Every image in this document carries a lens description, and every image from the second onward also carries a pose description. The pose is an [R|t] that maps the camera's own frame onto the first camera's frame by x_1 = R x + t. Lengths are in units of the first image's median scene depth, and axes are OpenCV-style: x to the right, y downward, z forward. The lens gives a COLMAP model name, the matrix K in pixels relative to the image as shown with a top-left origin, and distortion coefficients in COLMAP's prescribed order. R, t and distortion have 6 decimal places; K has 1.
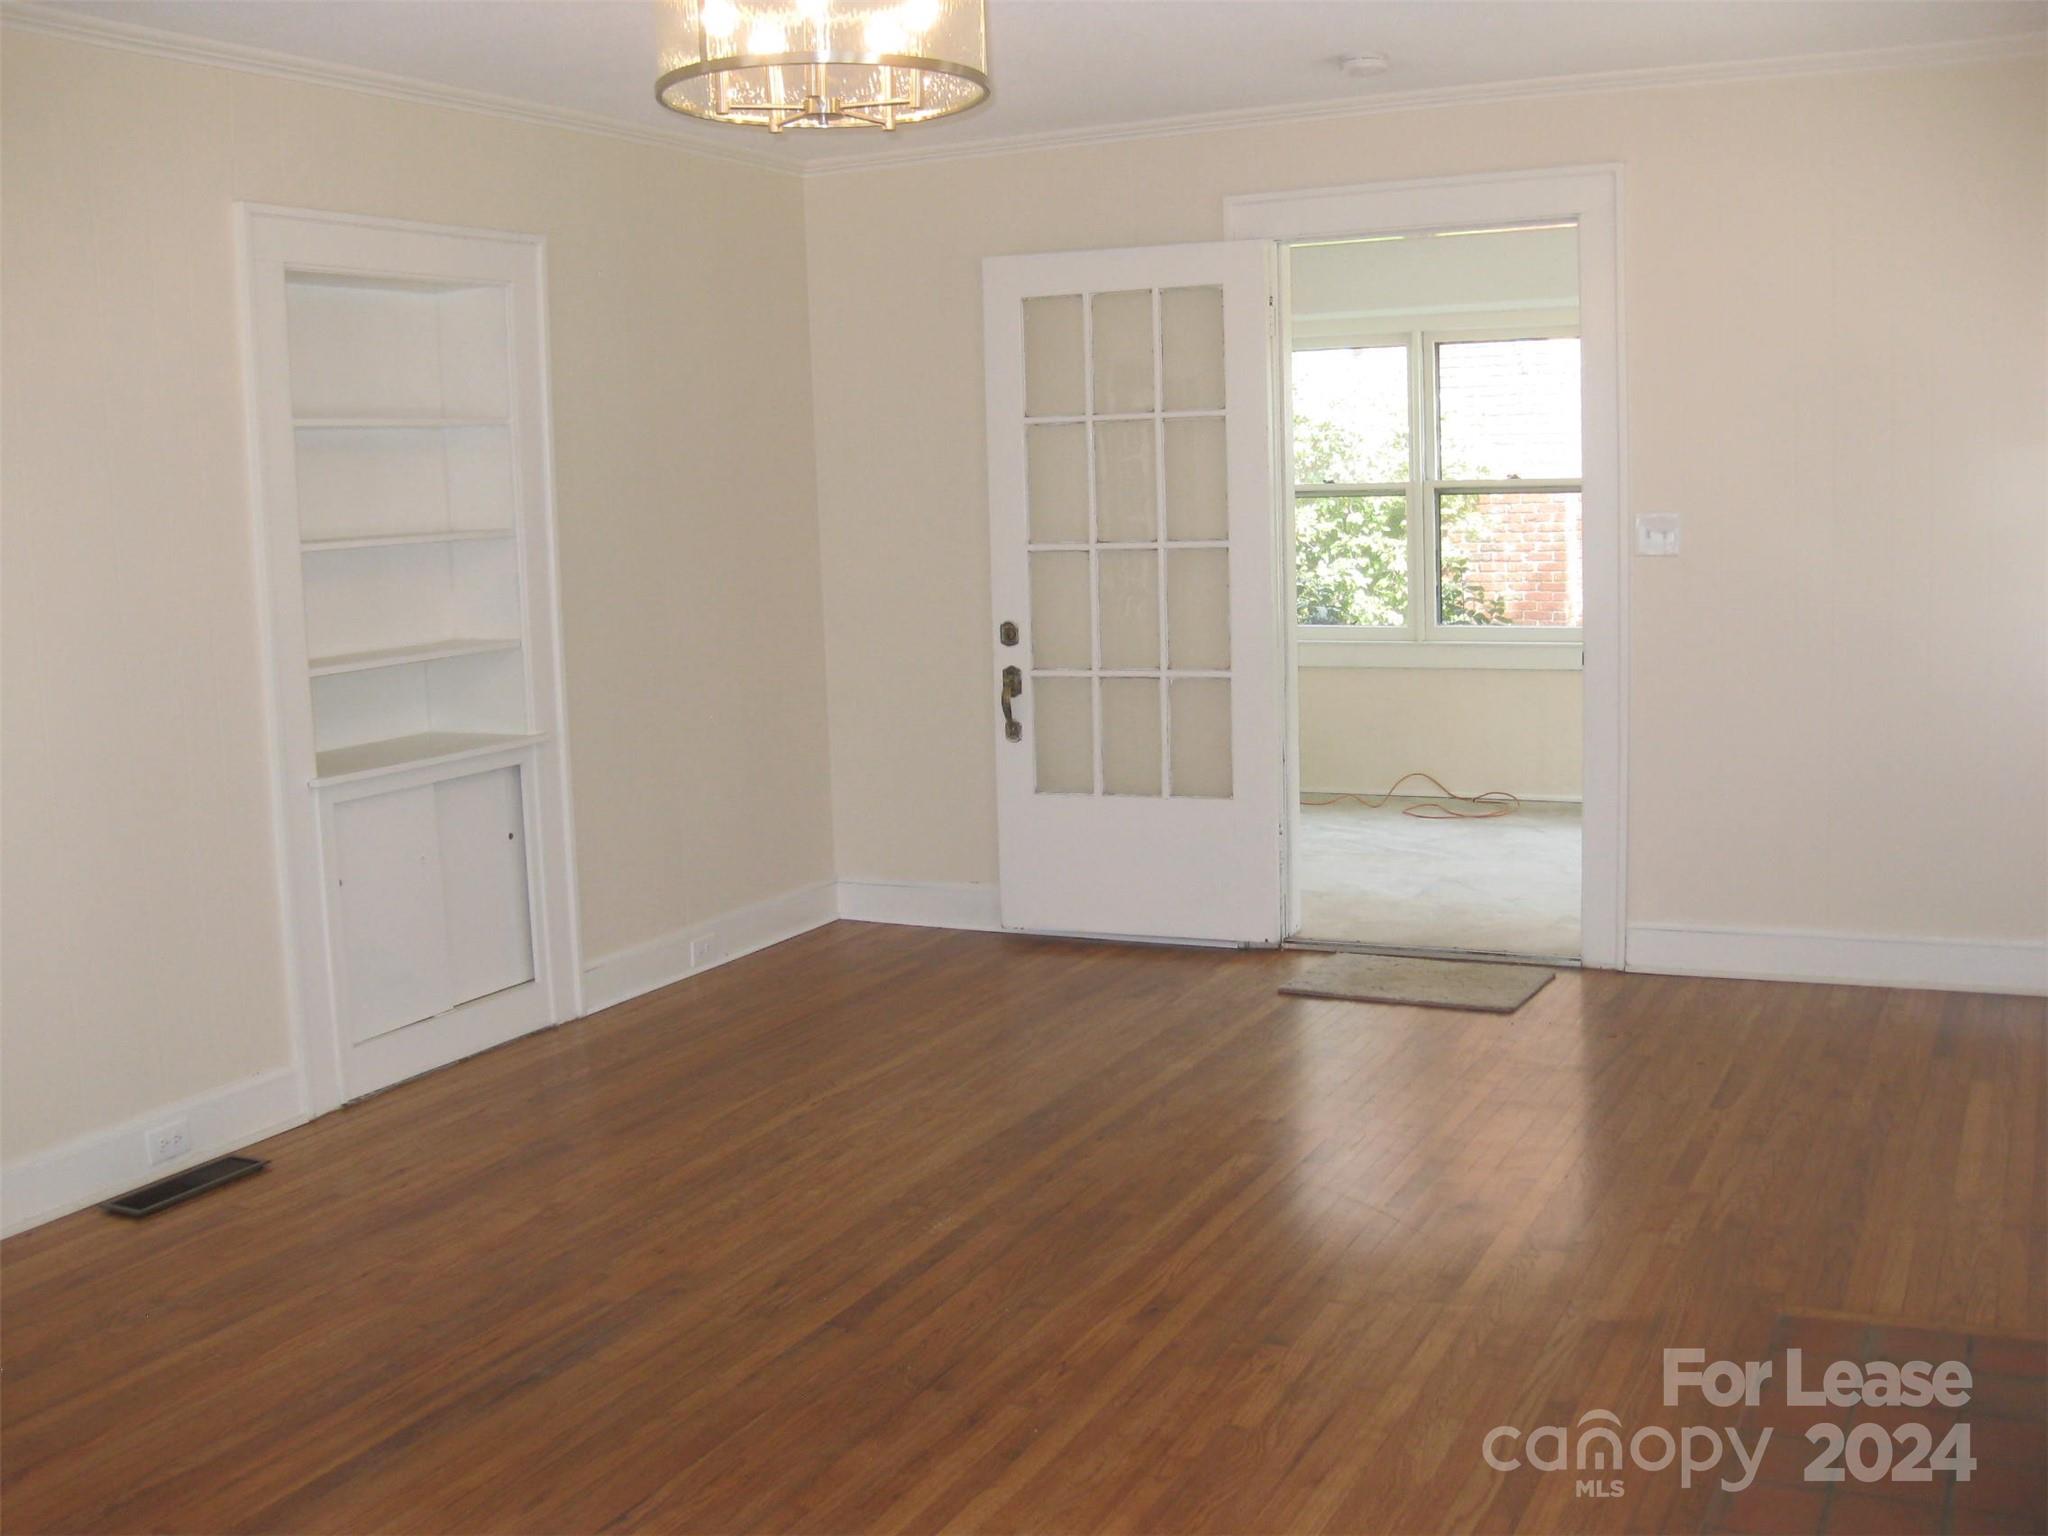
lens RADIAL K [[2124.3, 0, 1076.8], [0, 2124.3, 766.6], [0, 0, 1]] dist [-0.184311, 0.157253]
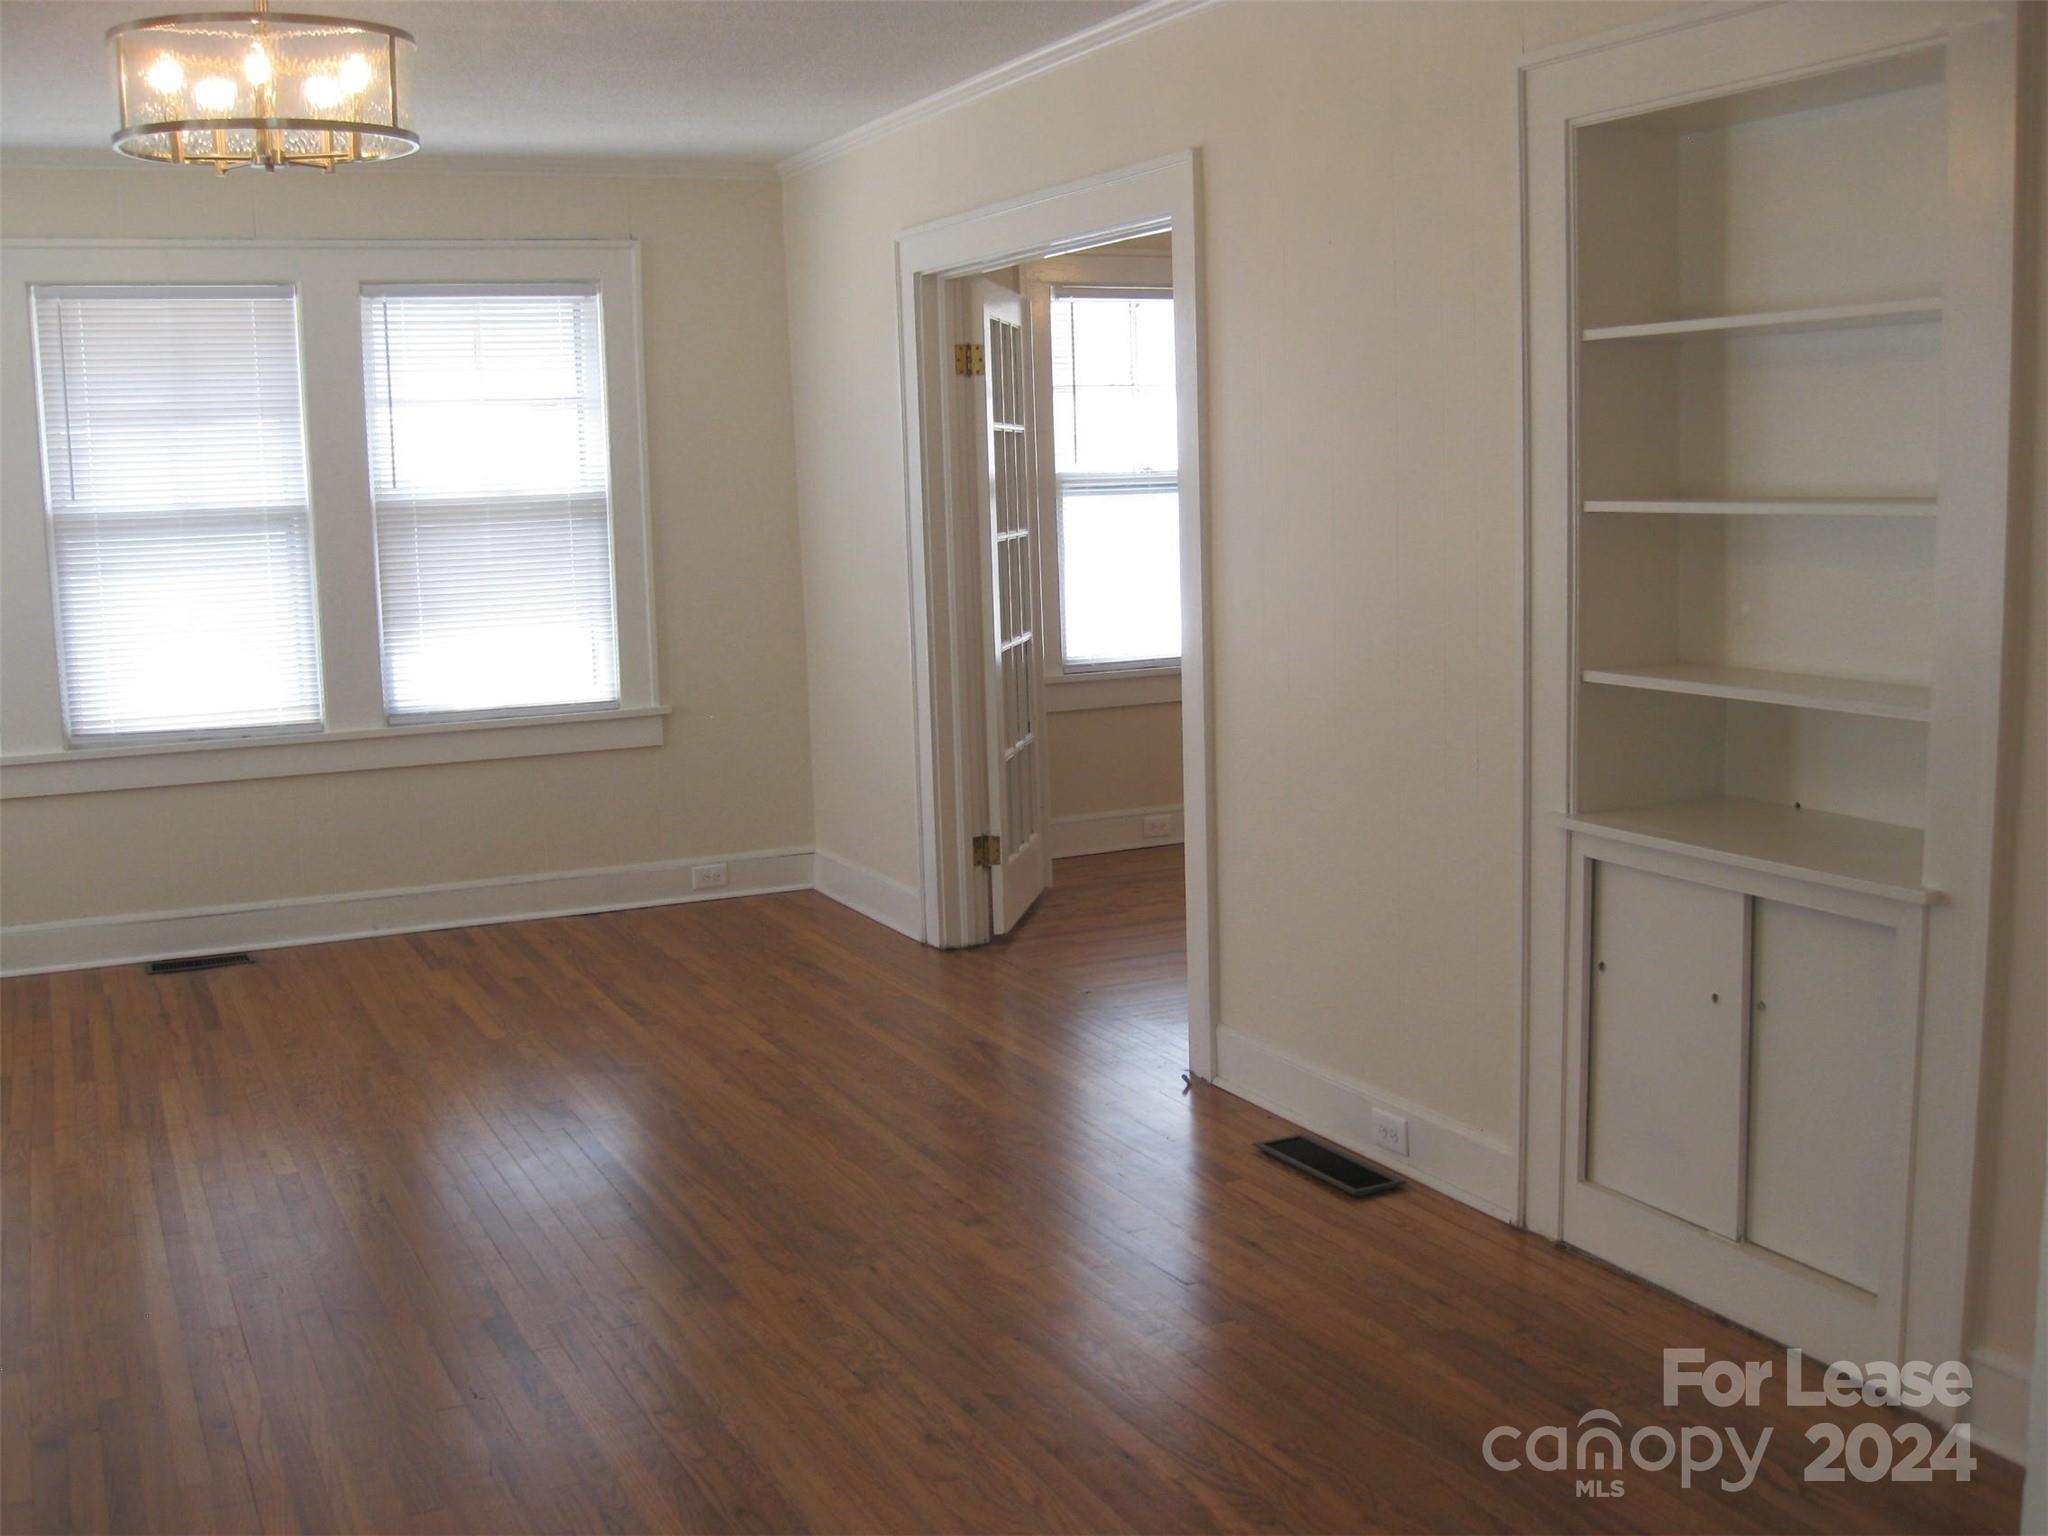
lens RADIAL K [[2124.3, 0, 1076.8], [0, 2124.3, 766.6], [0, 0, 1]] dist [-0.184311, 0.157253]
pose [[-0.601551, 0.156710, -0.783313, 0.361892], [-0.076465, 0.964771, 0.251735, -0.205247], [0.795167, 0.211328, -0.568376, 1.391003]]
